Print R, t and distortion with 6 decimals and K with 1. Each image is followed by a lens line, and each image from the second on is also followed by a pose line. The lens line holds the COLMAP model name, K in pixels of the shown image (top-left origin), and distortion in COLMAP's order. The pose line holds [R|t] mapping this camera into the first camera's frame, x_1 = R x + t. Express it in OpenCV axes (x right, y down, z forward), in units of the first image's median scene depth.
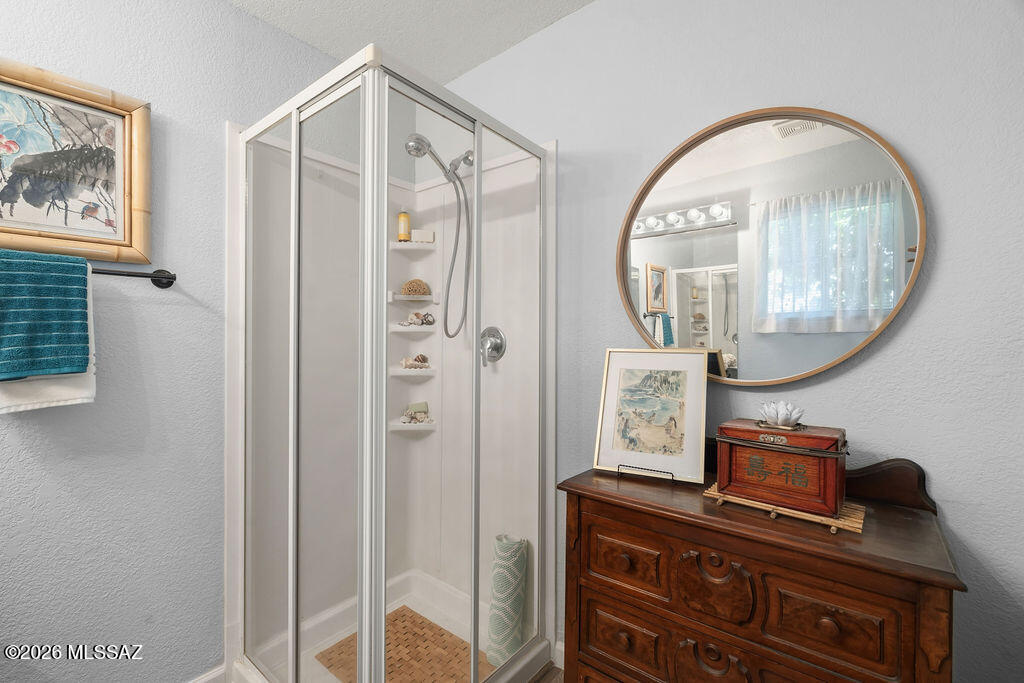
lens RADIAL K [[452.0, 0, 513.3], [0, 452.0, 338.9], [0, 0, 1]] dist [-0.001568, -0.000170]
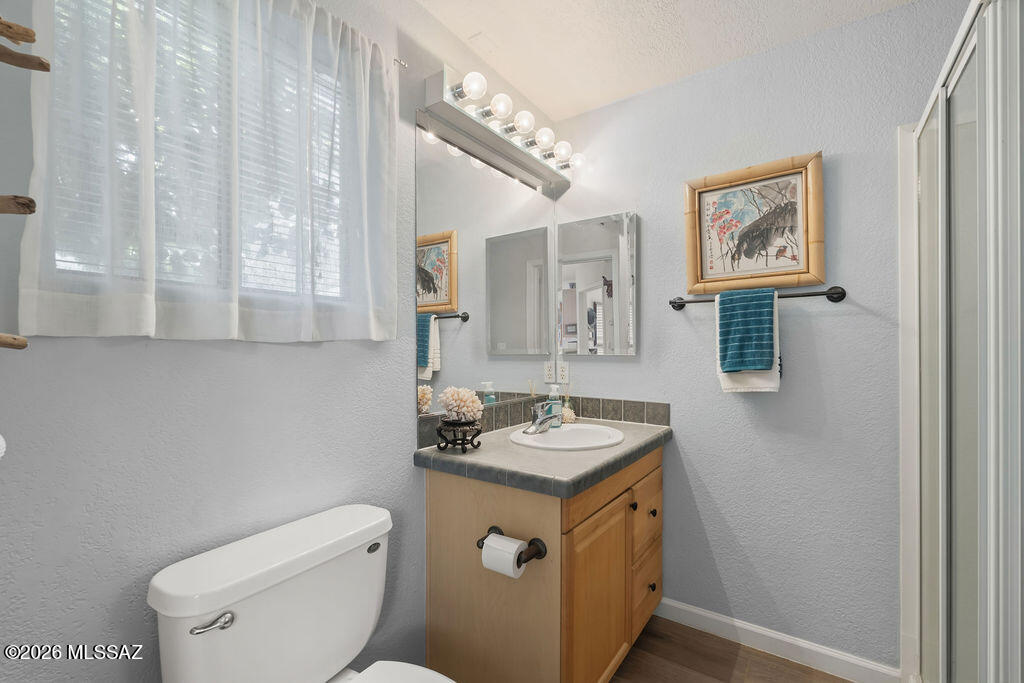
lens RADIAL K [[452.6, 0, 510.1], [0, 452.6, 348.7], [0, 0, 1]] dist [-0.003362, -0.000396]
pose [[0.058874, -0.001025, -0.998265, 0.396470], [0.005287, 0.999986, -0.000715, 0.005151], [0.998251, -0.005235, 0.058879, 0.103403]]
